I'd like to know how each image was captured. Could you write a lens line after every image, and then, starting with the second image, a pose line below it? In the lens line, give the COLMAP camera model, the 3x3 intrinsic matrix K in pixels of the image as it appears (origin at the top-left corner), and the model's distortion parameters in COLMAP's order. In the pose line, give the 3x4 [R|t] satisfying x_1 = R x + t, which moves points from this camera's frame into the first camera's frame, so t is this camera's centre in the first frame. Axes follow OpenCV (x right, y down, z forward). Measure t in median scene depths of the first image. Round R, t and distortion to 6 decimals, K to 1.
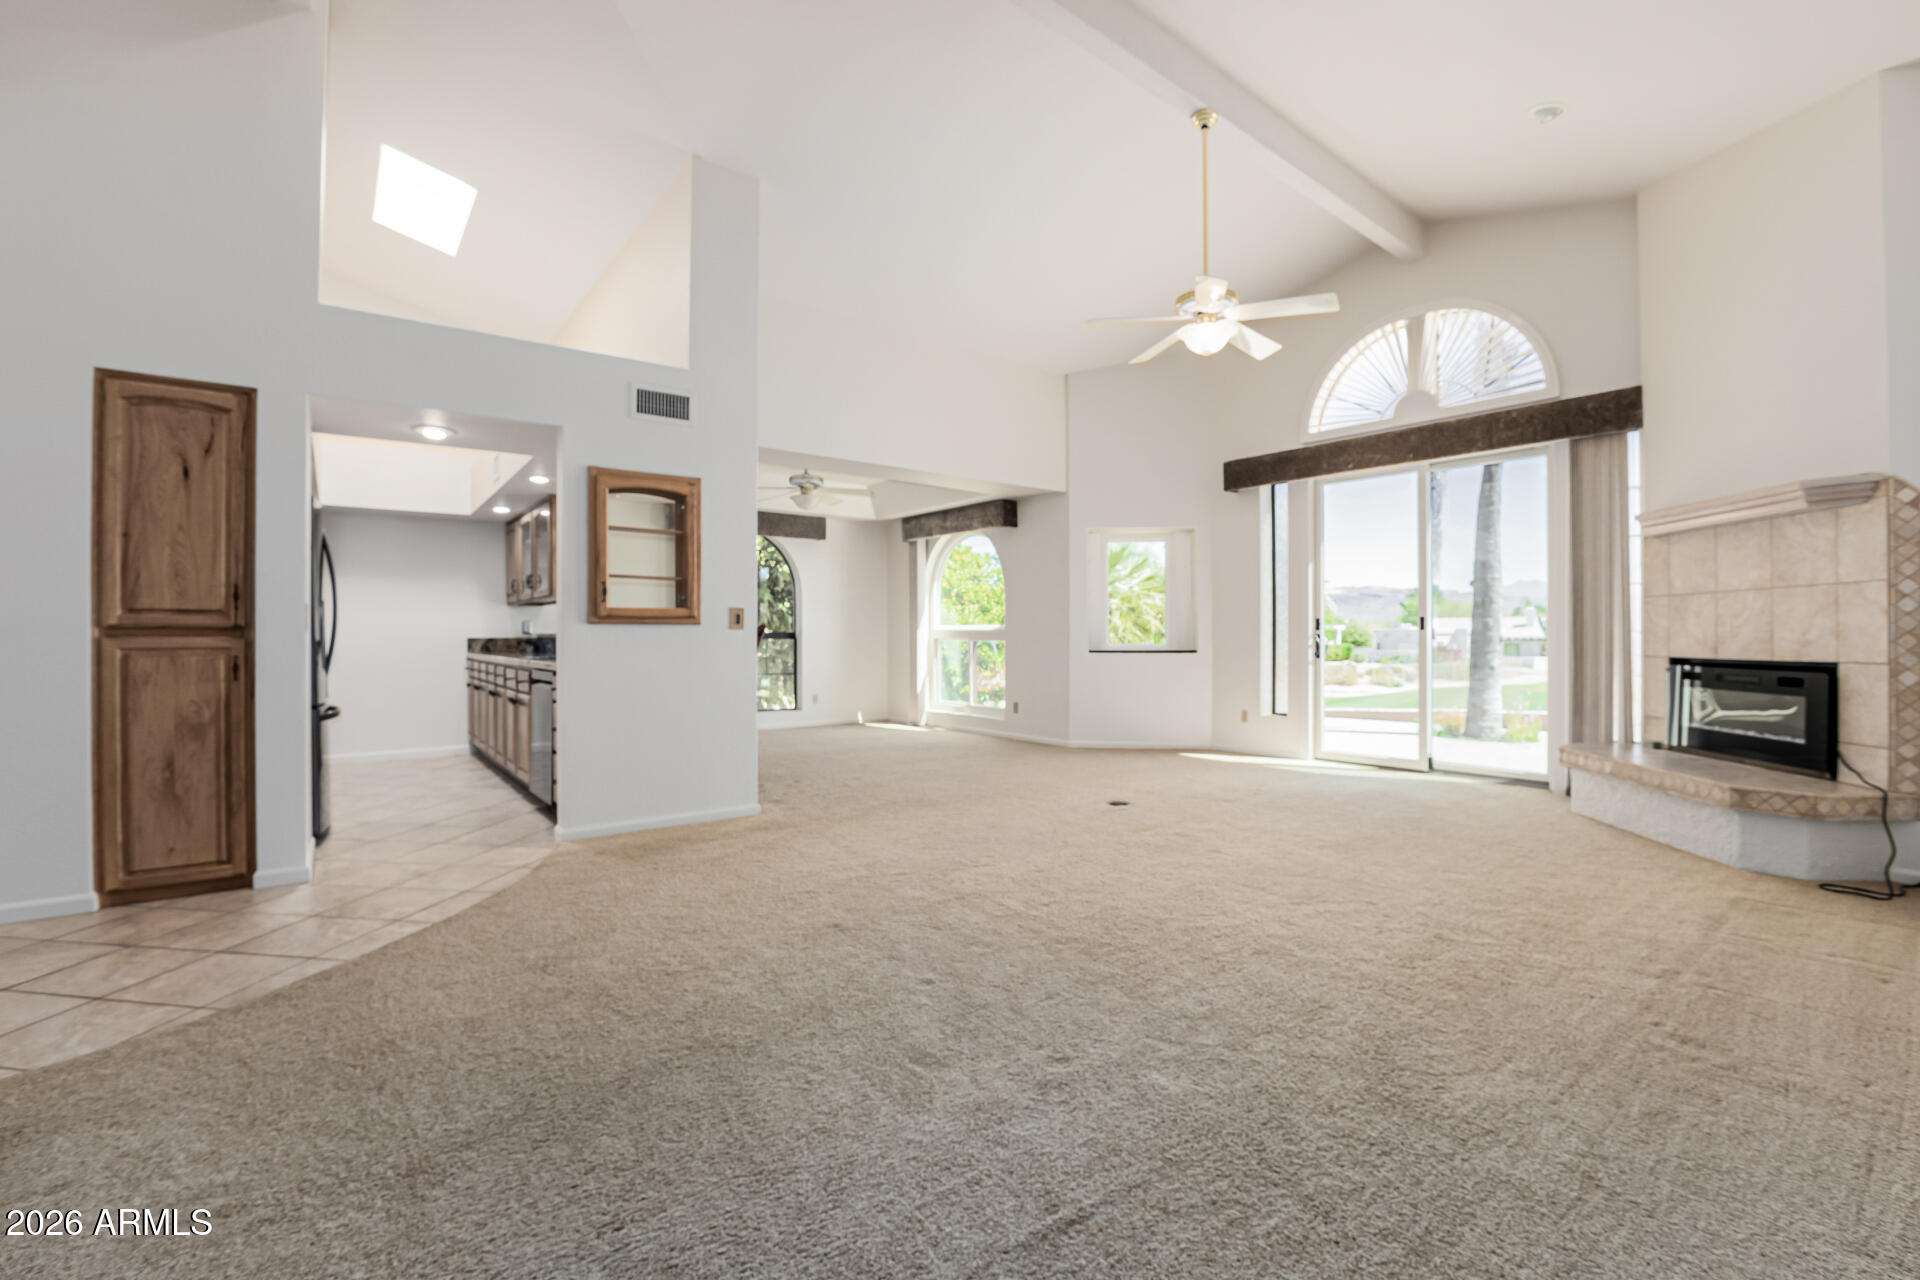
lens RADIAL K [[822.7, 0, 965.1], [0, 822.7, 632.5], [0, 0, 1]] dist [-0.026333, 0.000836]
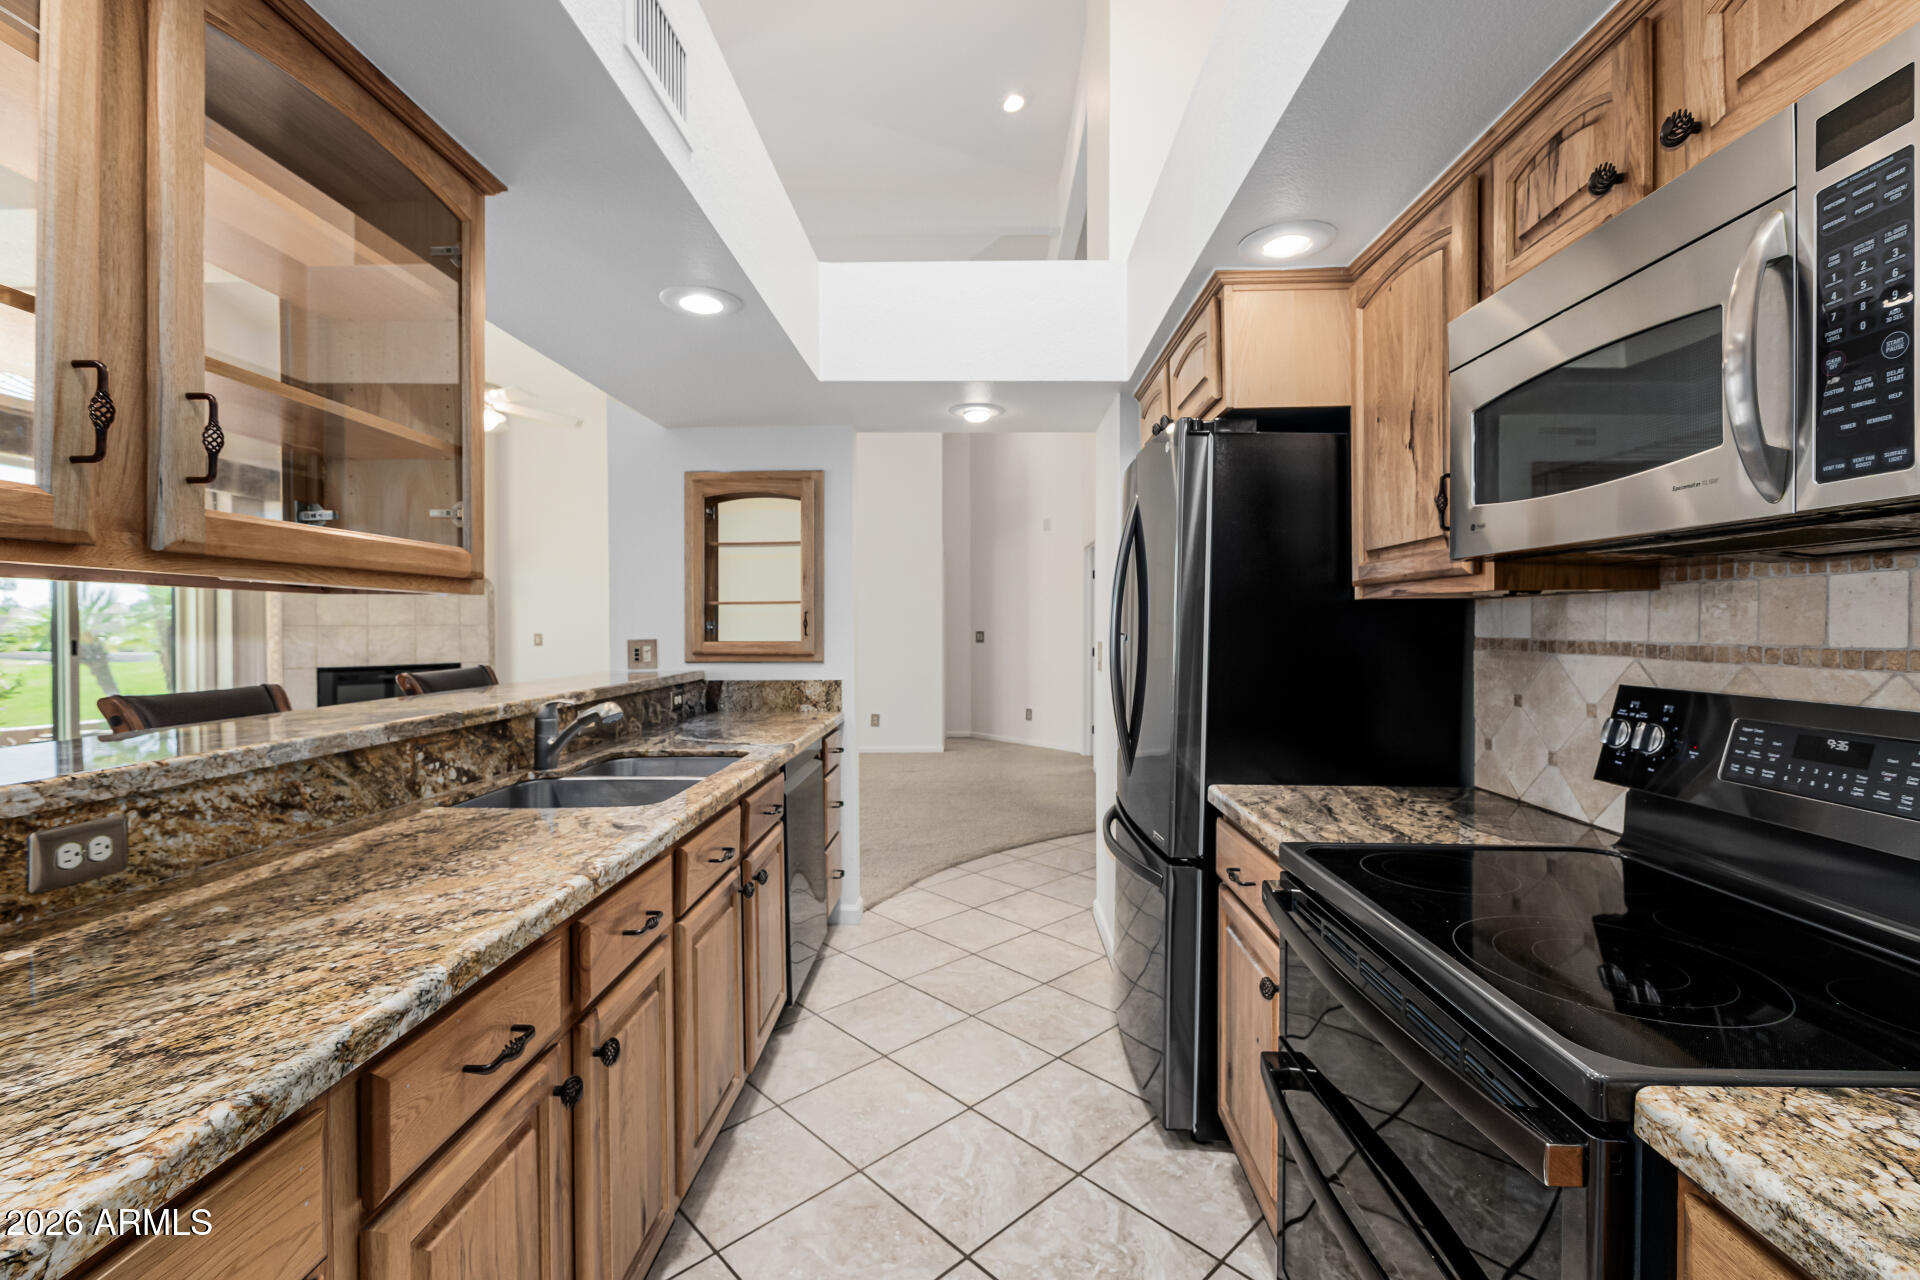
lens RADIAL K [[834.7, 0, 957.2], [0, 834.7, 623.5], [0, 0, 1]] dist [0.006448, 0.000188]
pose [[-0.763220, 0.006207, 0.646108, -1.049928], [0.004492, 0.999981, -0.004300, -0.040105], [-0.646123, -0.000379, -0.763234, 1.470661]]
